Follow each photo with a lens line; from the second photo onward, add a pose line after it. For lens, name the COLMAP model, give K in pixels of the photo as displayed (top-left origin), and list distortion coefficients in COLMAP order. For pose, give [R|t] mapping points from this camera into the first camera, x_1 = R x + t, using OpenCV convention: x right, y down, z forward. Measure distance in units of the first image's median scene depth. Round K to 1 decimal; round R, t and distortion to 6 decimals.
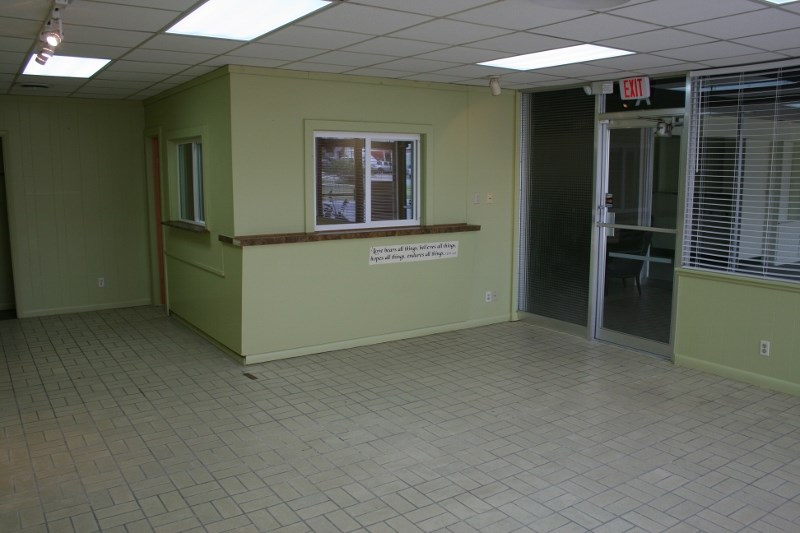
lens RADIAL K [[660.9, 0, 405.5], [0, 660.9, 268.5], [0, 0, 1]] dist [-0.155946, 0.136781]
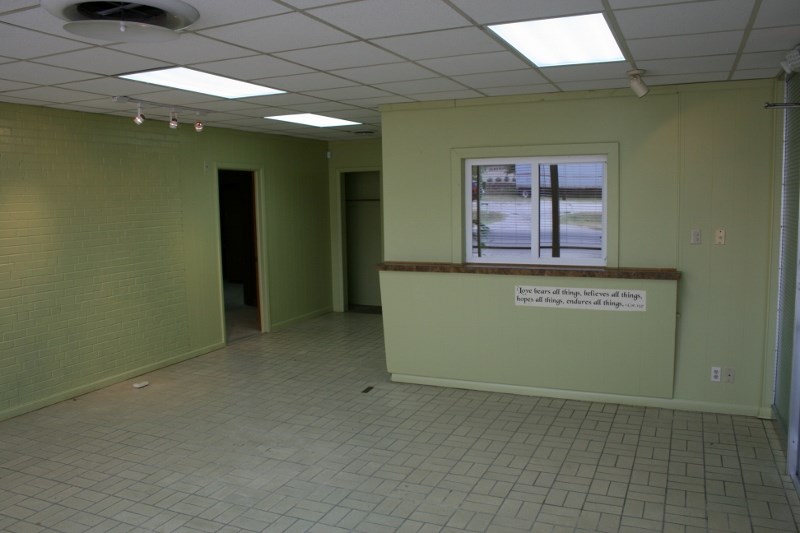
lens RADIAL K [[660.9, 0, 405.5], [0, 660.9, 268.5], [0, 0, 1]] dist [-0.155946, 0.136781]
pose [[0.534115, 0.079877, -0.841630, 0.639345], [-0.108934, 0.993730, 0.025180, -0.063752], [0.838364, 0.078233, 0.539467, 0.409043]]
